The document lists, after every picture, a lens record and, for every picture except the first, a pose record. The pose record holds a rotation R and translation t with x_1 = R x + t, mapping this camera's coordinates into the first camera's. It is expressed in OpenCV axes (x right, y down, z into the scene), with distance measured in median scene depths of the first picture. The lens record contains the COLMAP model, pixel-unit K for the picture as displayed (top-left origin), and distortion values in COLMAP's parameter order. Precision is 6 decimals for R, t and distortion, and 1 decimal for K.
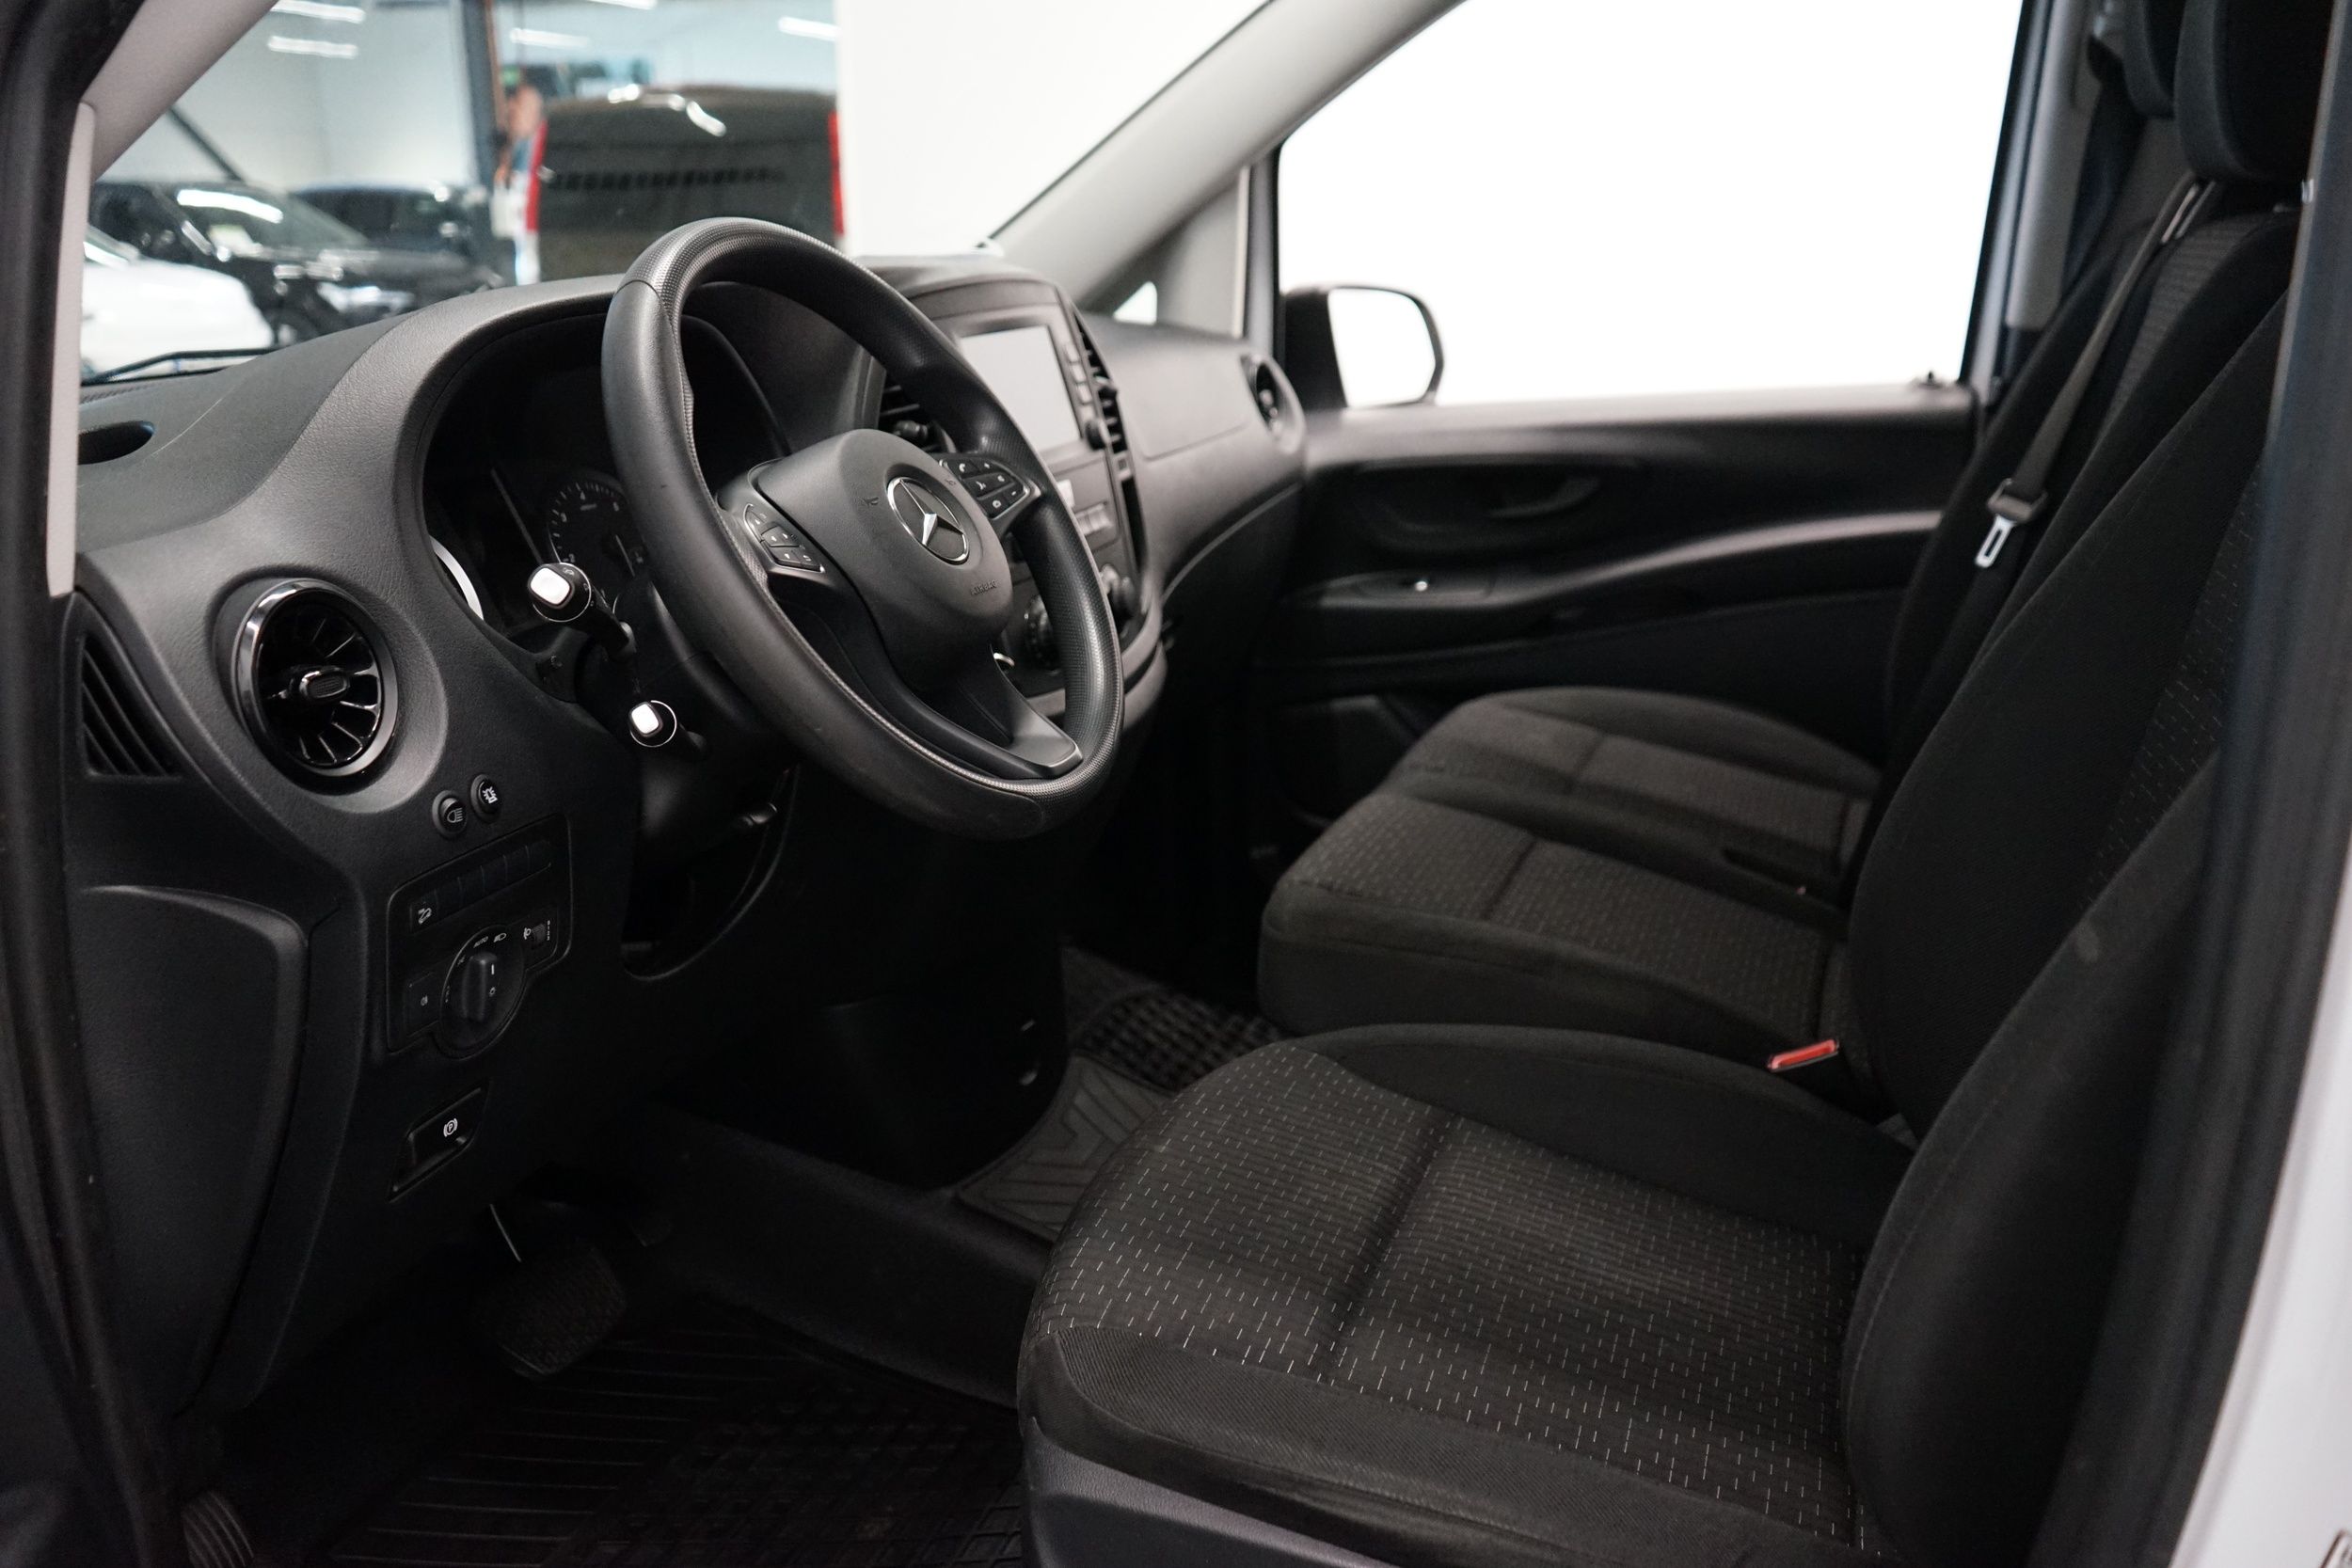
lens RADIAL K [[1795.3, 0, 1176.0], [0, 1795.3, 784.0], [0, 0, 1]] dist [0.008462, -0.052451]
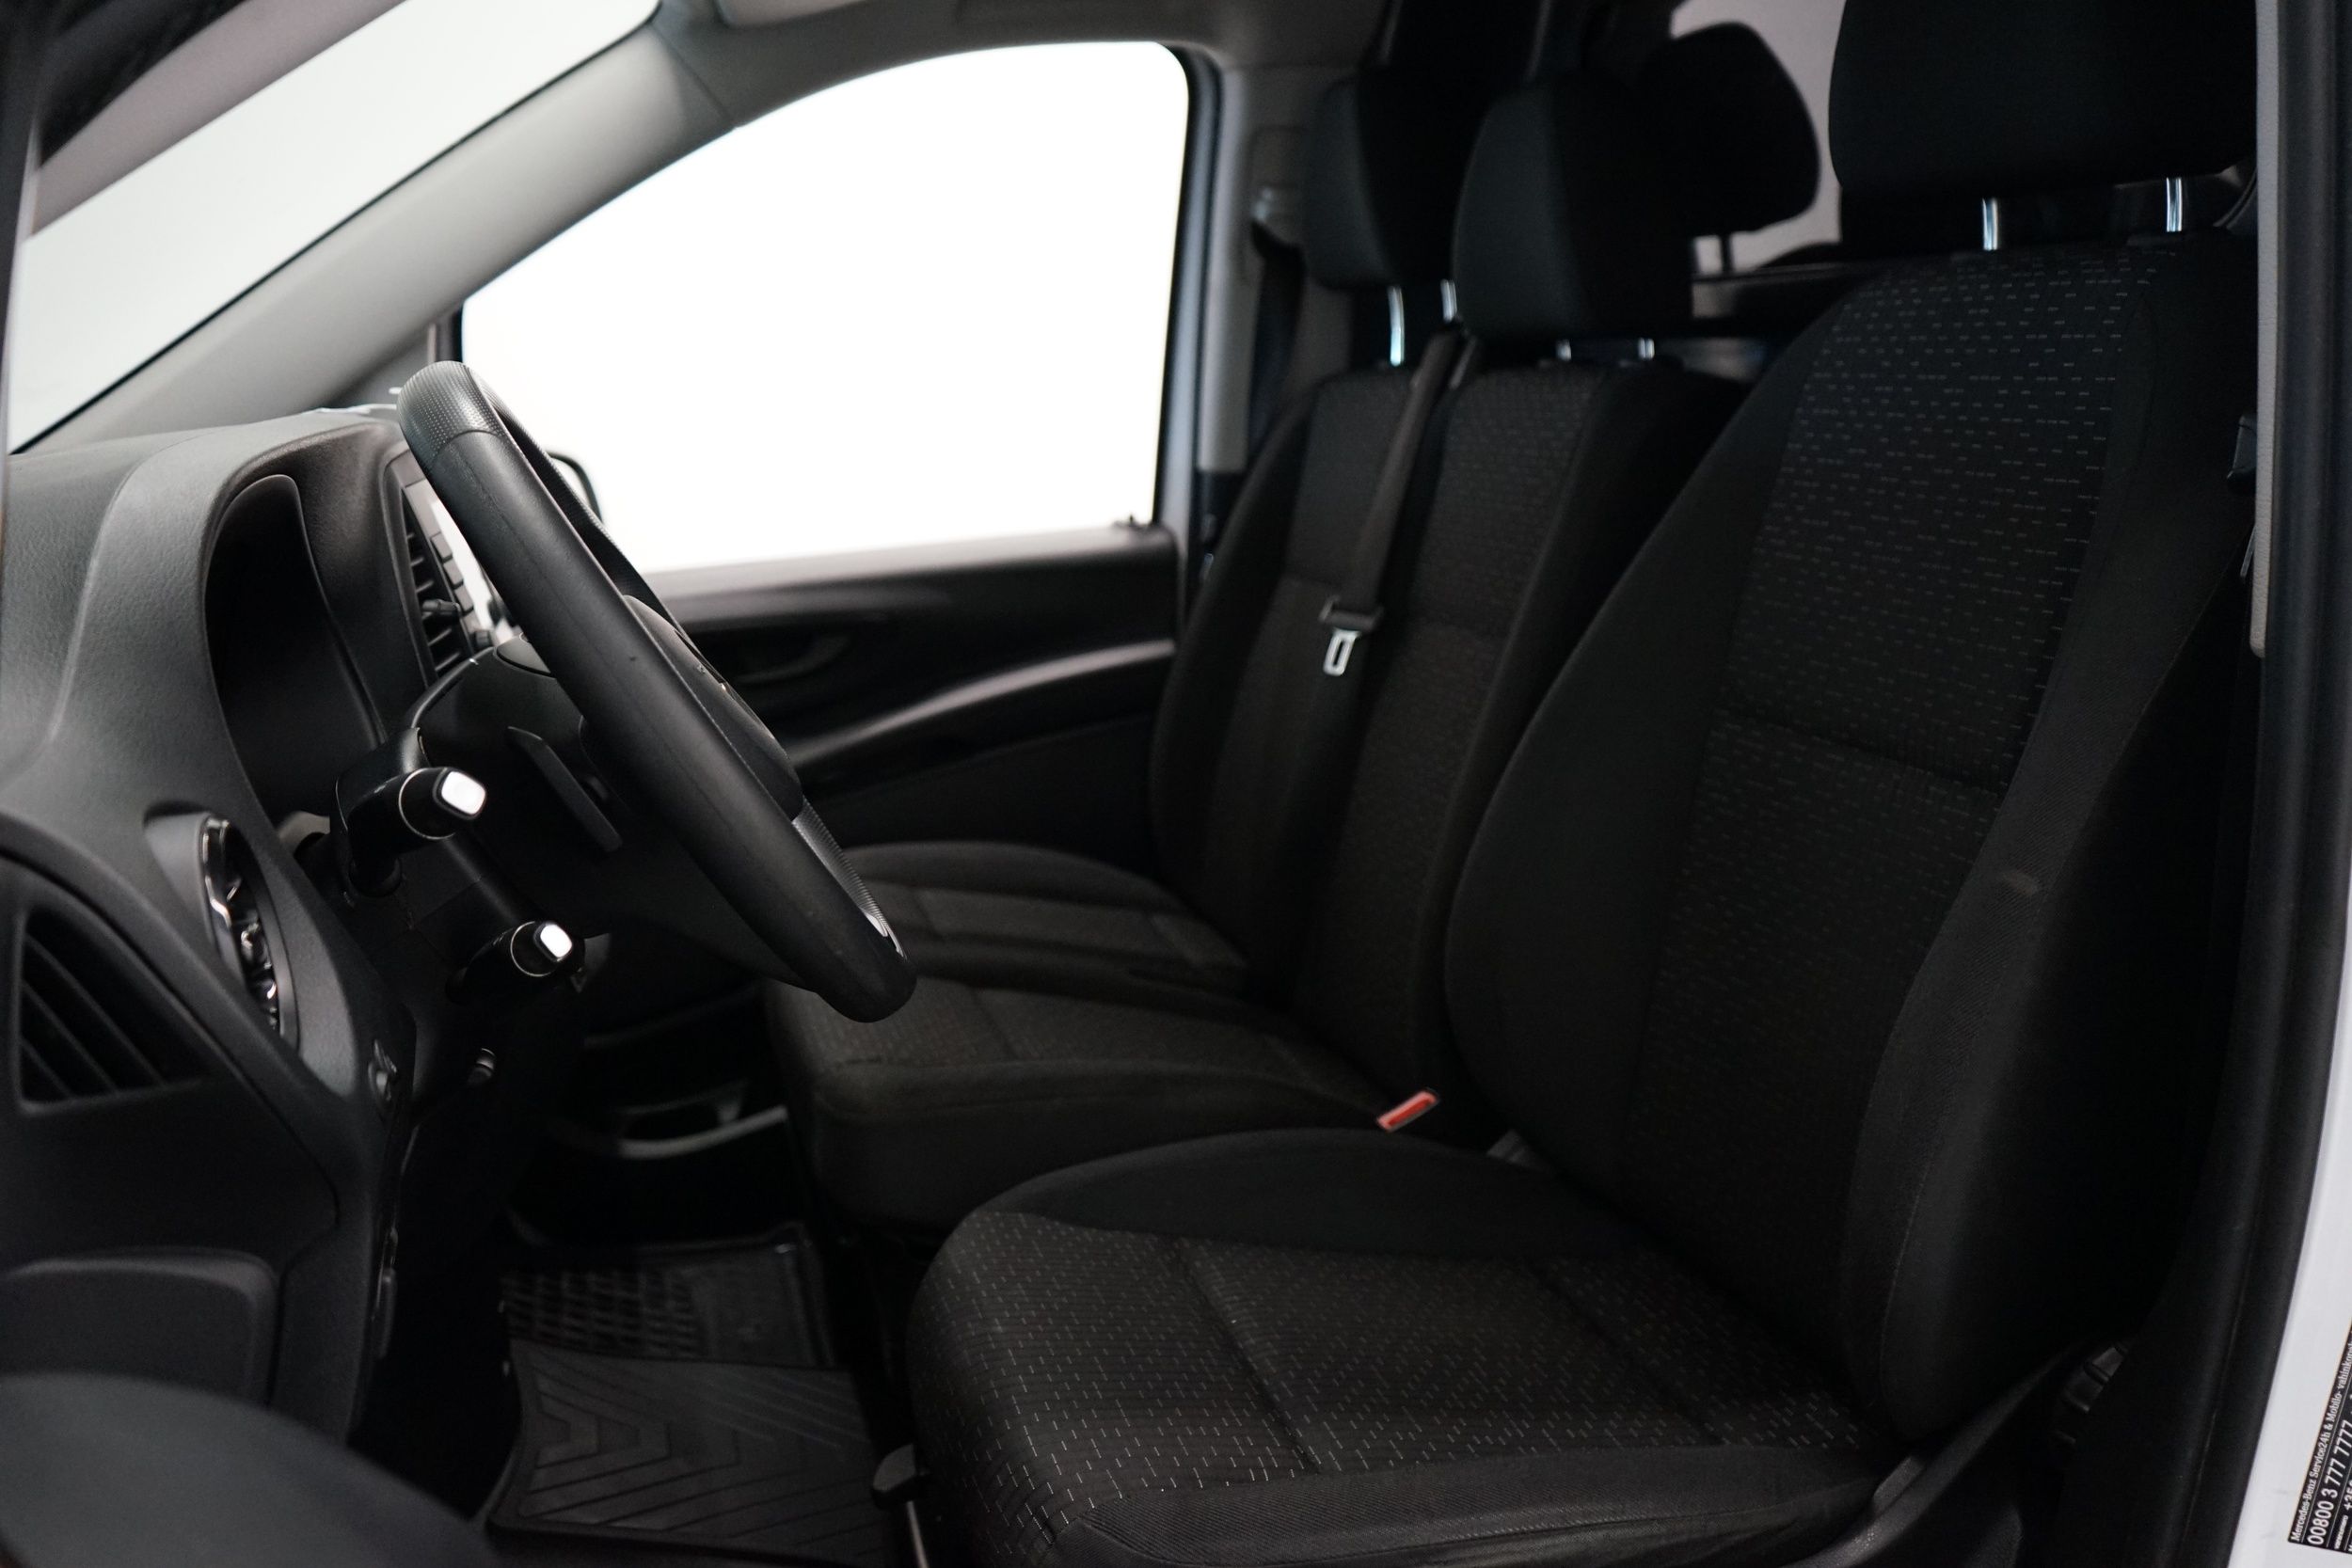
lens RADIAL K [[1924.1, 0, 1176.0], [0, 1924.1, 784.0], [0, 0, 1]] dist [-0.011142, -0.007003]
pose [[0.832527, -0.115552, 0.541799, -0.268583], [0.170381, 0.984008, -0.051943, -0.006159], [-0.527133, 0.135556, 0.838901, 0.040431]]
